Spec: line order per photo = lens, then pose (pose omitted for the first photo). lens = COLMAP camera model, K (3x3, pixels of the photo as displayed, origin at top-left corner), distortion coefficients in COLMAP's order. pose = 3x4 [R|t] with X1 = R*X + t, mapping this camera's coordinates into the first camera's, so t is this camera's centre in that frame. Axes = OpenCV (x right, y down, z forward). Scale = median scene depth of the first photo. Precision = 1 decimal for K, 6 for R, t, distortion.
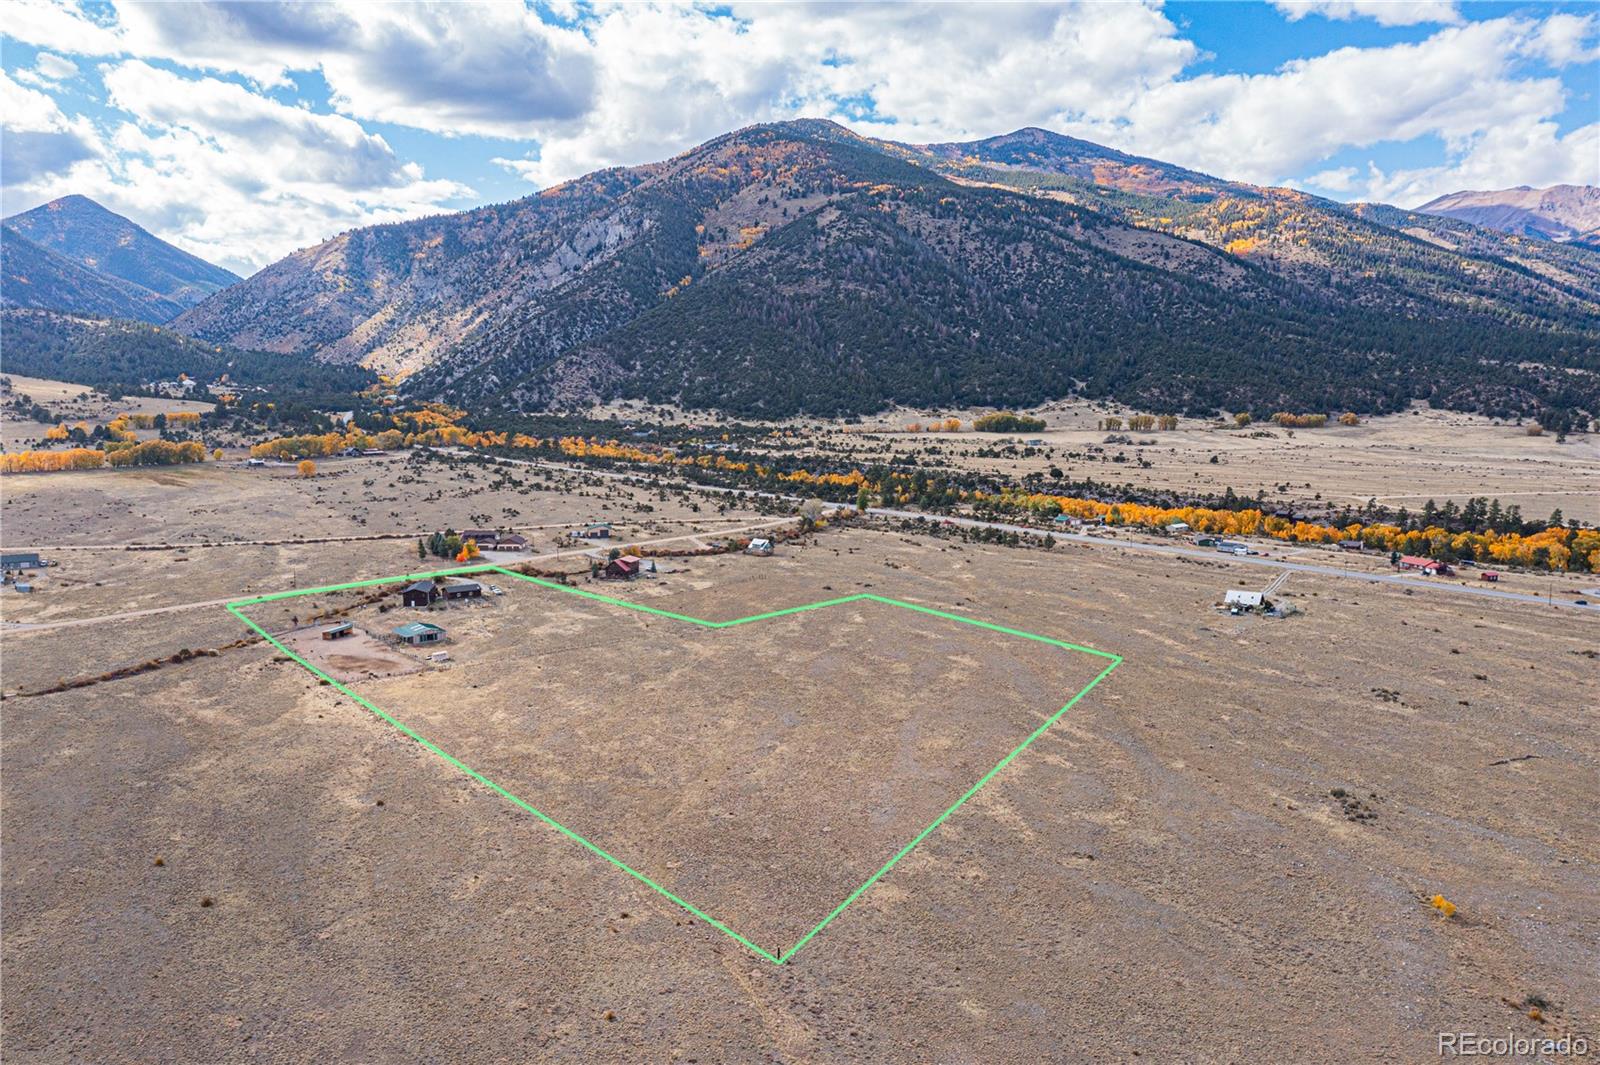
lens RADIAL K [[1266.4, 0, 801.0], [0, 1266.4, 536.5], [0, 0, 1]] dist [-0.010975, 0.008536]
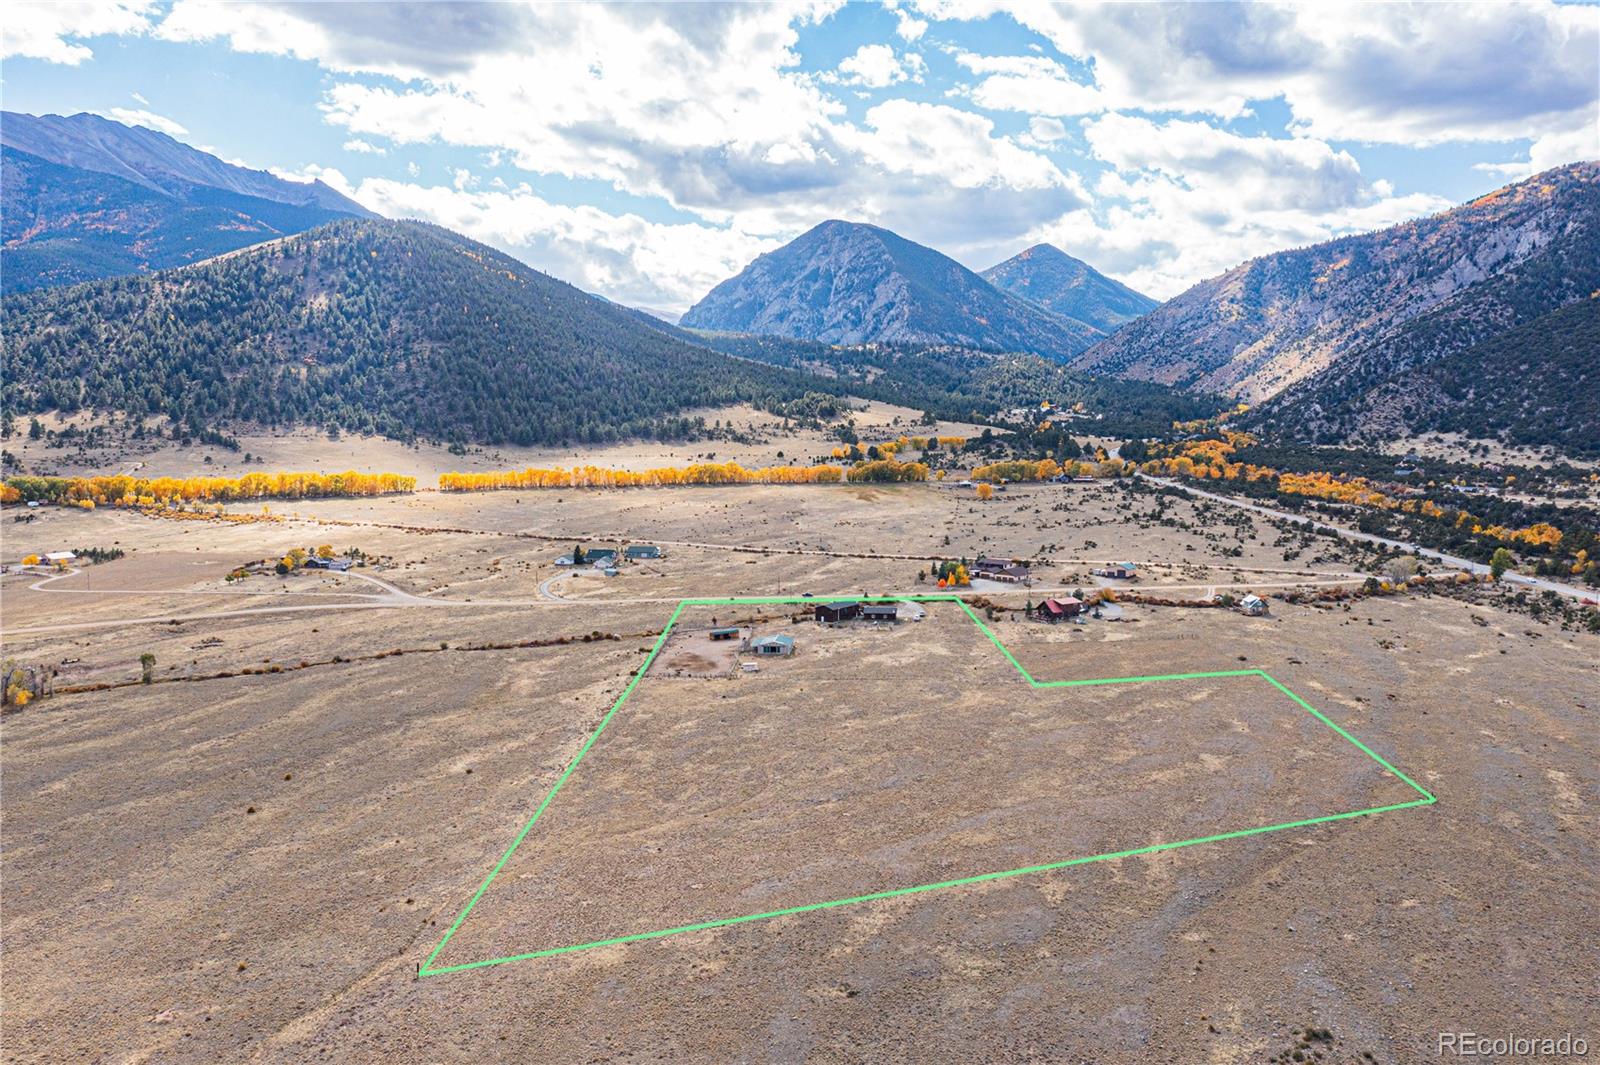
lens RADIAL K [[1271.9, 0, 800.0], [0, 1271.9, 532.5], [0, 0, 1]] dist [-0.012248, 0.007679]
pose [[0.749063, 0.069105, -0.658885, 0.069361], [-0.085724, 0.996294, 0.007036, -0.004664], [0.656930, 0.051212, 0.752211, 0.032333]]
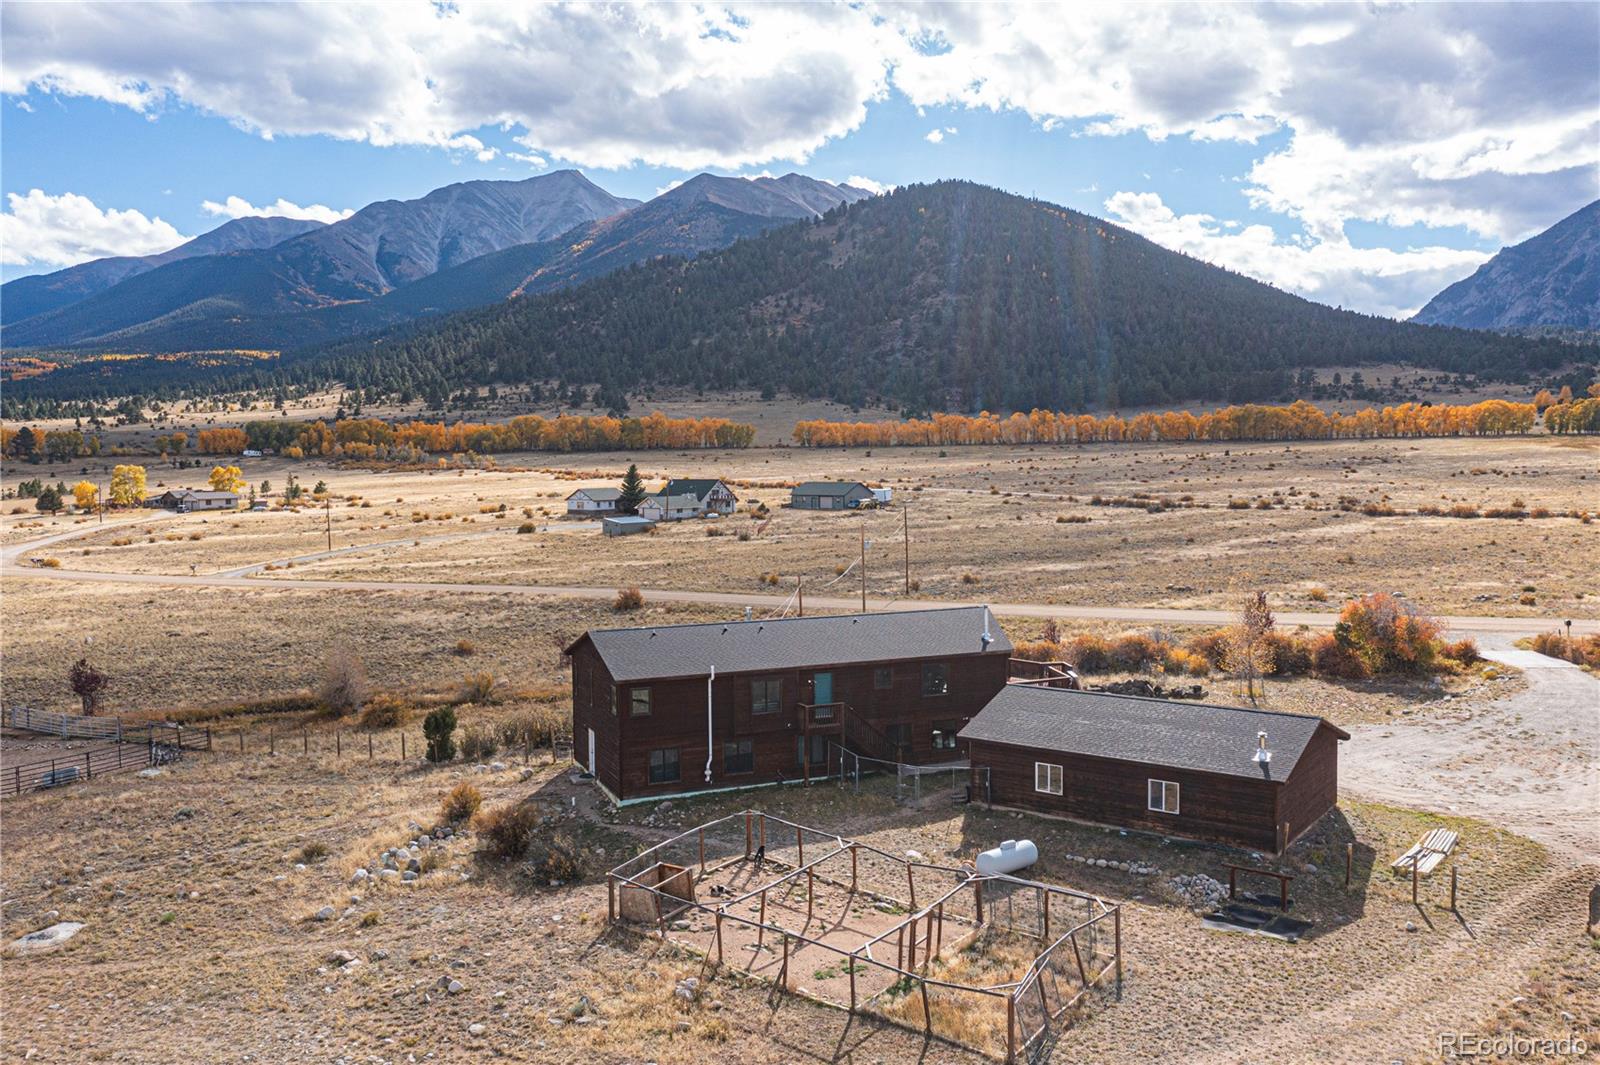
lens RADIAL K [[1261.9, 0, 800.2], [0, 1261.9, 546.3], [0, 0, 1]] dist [-0.000818, 0.002115]
pose [[0.297913, 0.066702, -0.952260, -0.033715], [-0.110790, 0.993230, 0.034911, 0.004851], [0.948142, 0.095101, 0.303286, 0.178394]]
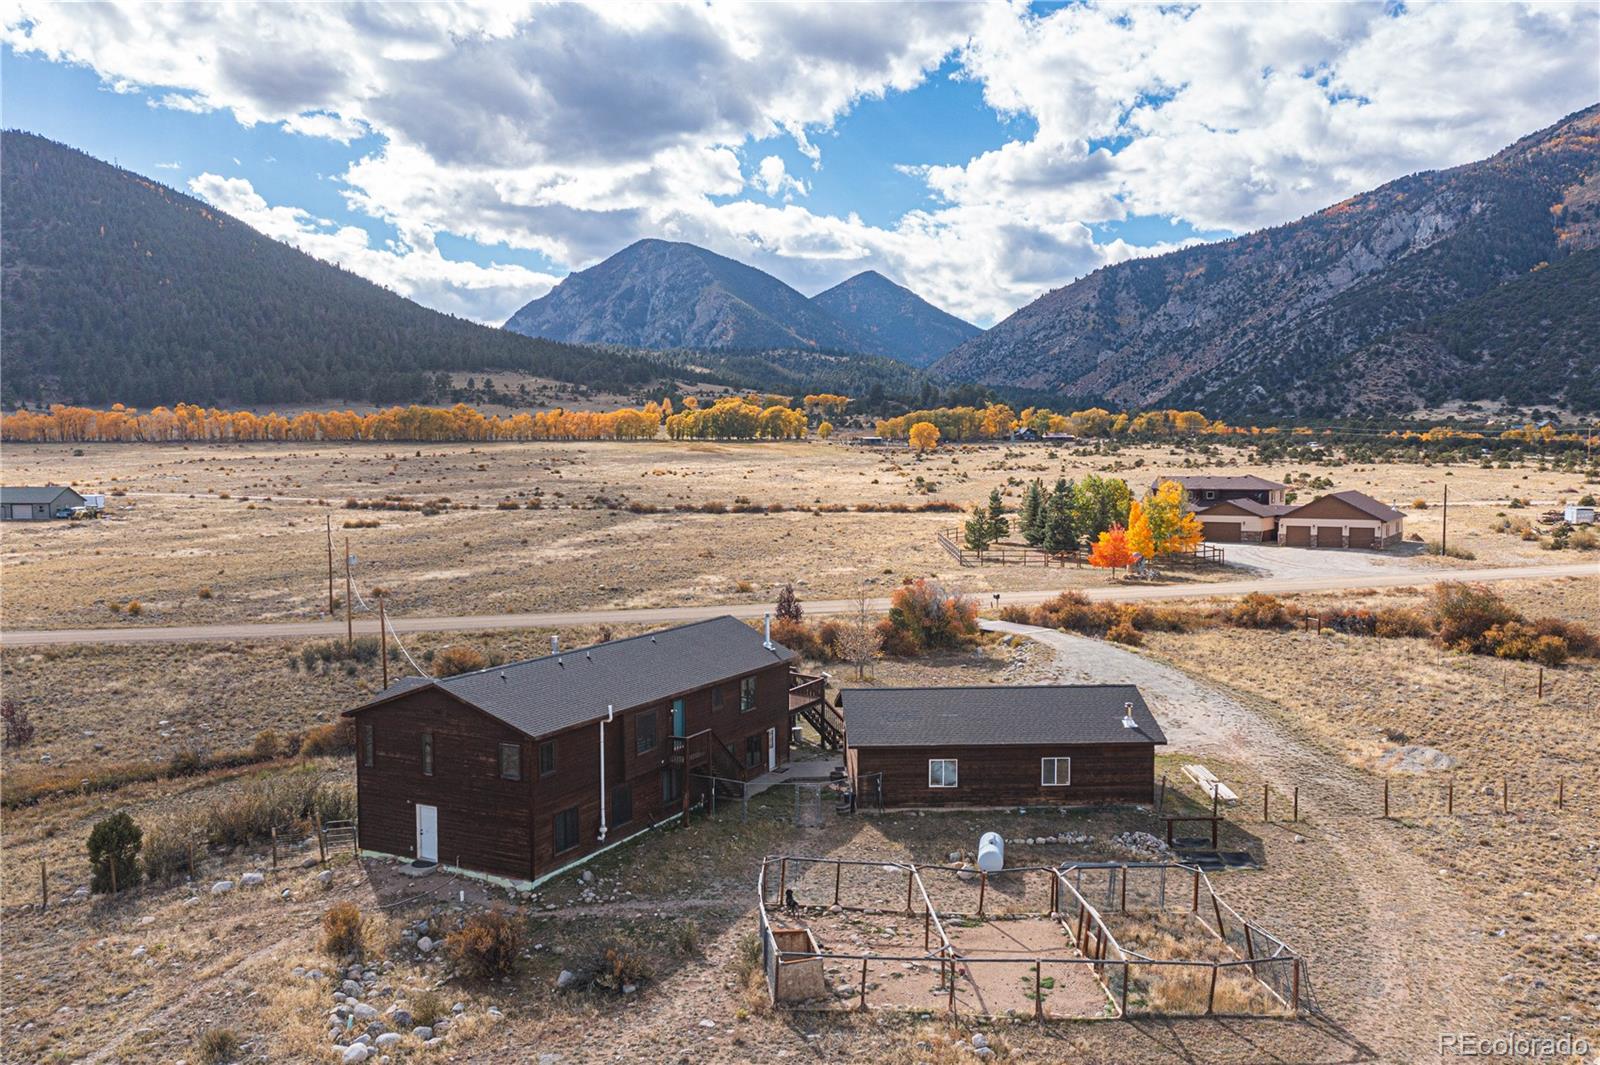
lens RADIAL K [[1260.5, 0, 800.0], [0, 1260.5, 532.5], [0, 0, 1]] dist [-0.007546, 0.009762]
pose [[0.835427, 0.036199, -0.548408, -0.041772], [-0.069458, 0.996782, -0.040015, 0.005765], [0.545194, 0.071521, 0.835253, 0.169807]]
